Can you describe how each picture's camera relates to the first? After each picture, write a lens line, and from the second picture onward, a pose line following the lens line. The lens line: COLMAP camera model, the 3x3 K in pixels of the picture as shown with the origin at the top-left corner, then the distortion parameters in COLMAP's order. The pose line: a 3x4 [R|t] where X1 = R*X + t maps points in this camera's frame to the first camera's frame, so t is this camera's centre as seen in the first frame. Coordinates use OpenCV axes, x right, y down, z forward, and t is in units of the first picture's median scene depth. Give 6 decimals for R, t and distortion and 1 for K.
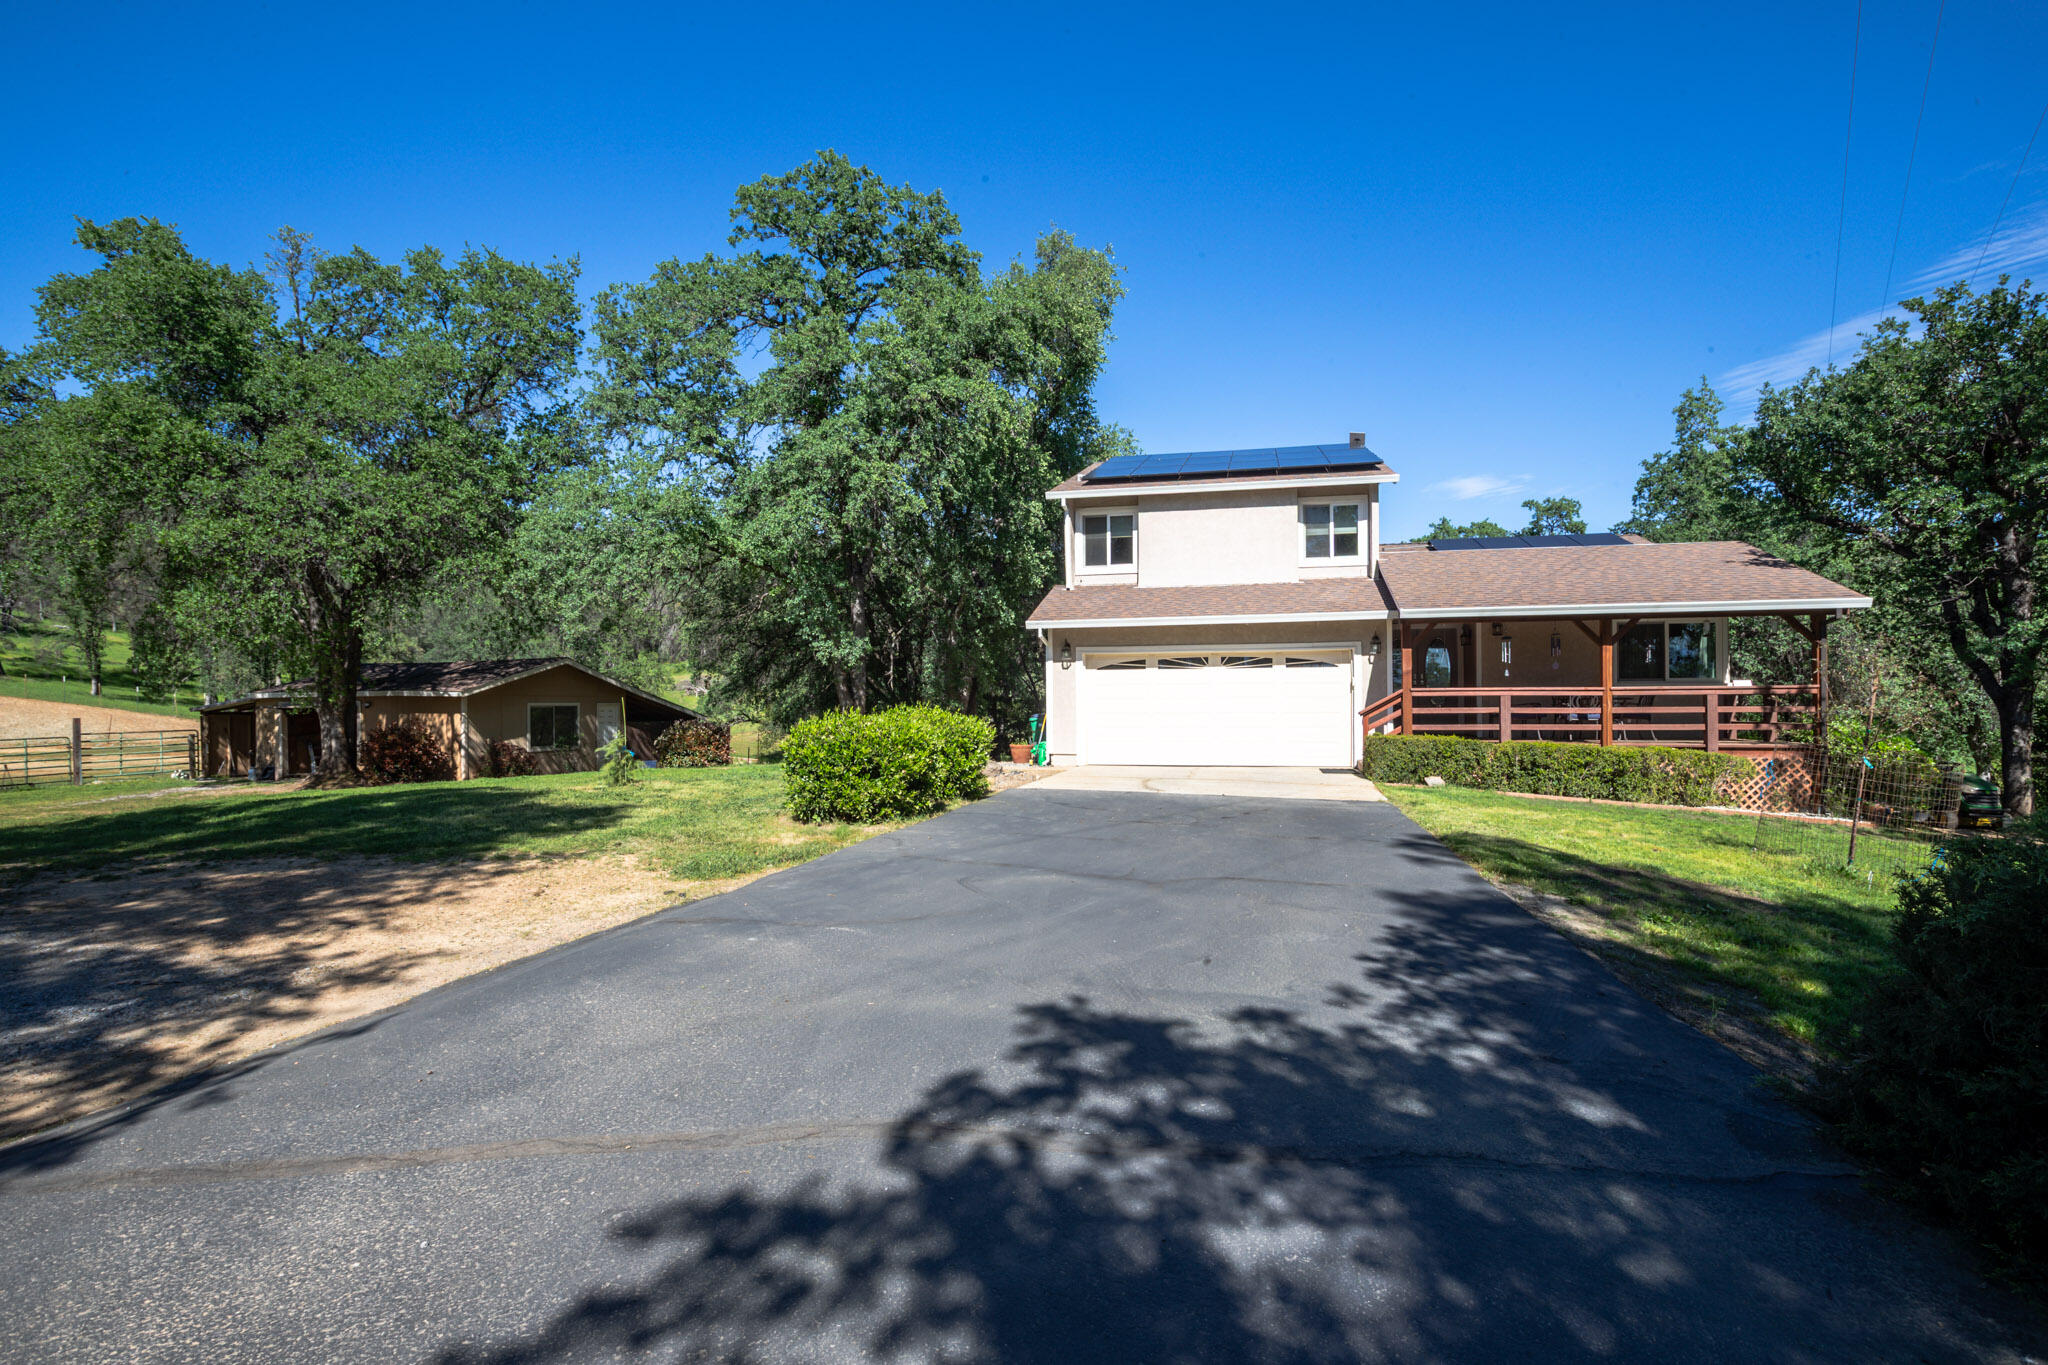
lens RADIAL K [[1004.8, 0, 1046.3], [0, 1004.8, 693.0], [0, 0, 1]] dist [-0.019239, 0.008007]
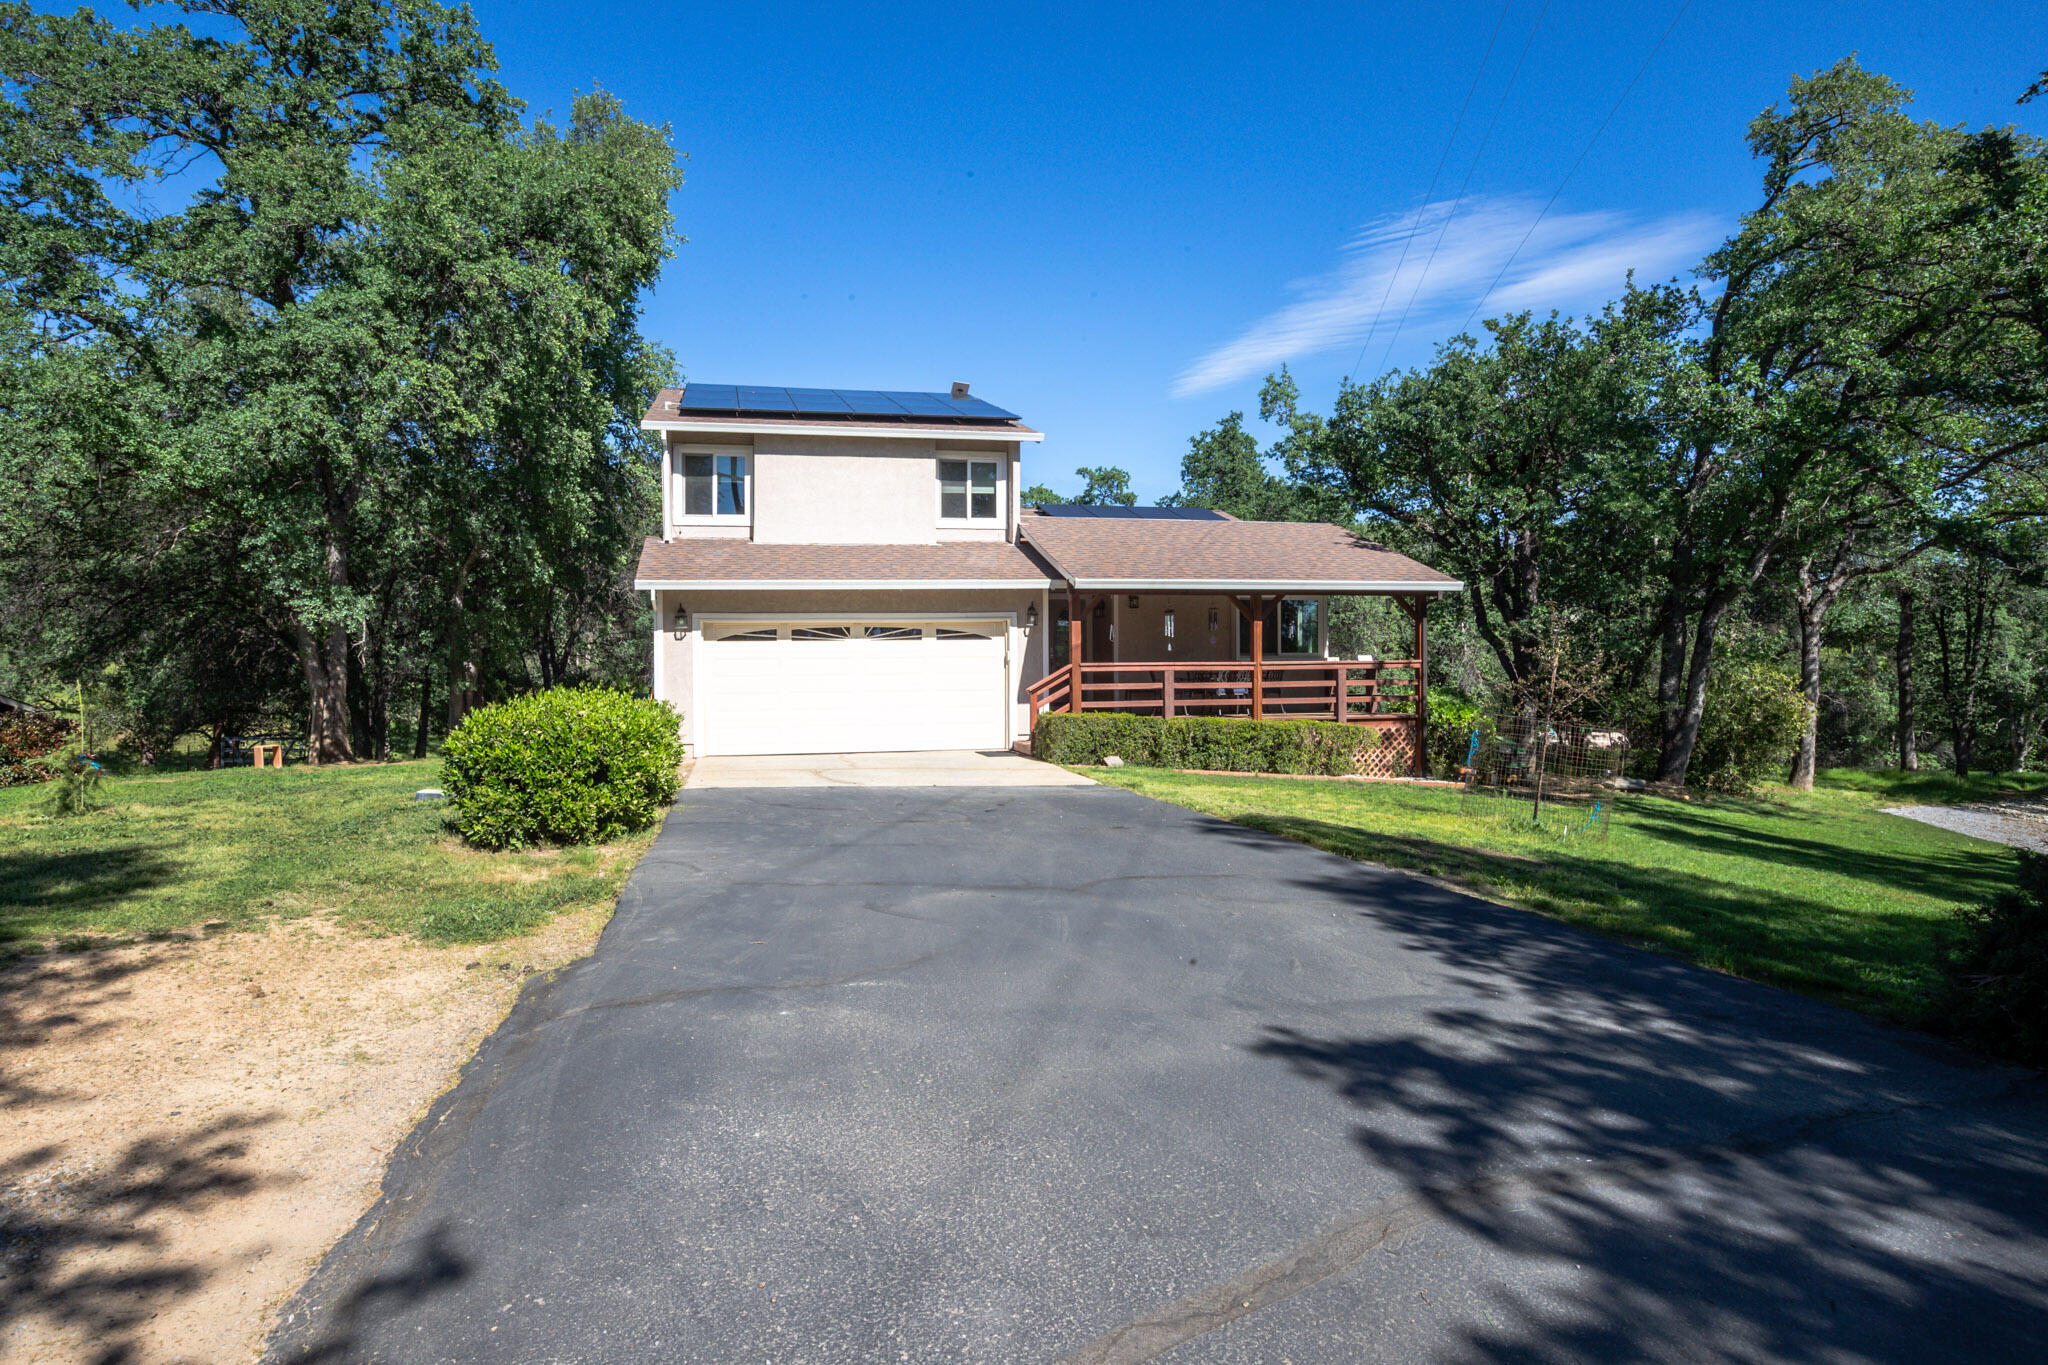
lens RADIAL K [[1141.1, 0, 1026.9], [0, 1141.1, 678.9], [0, 0, 1]] dist [-0.026820, 0.010532]
pose [[0.901840, -0.007038, 0.432013, -0.147094], [0.002640, 0.999938, 0.010778, -0.001646], [-0.432062, -0.008579, 0.901803, 0.054557]]
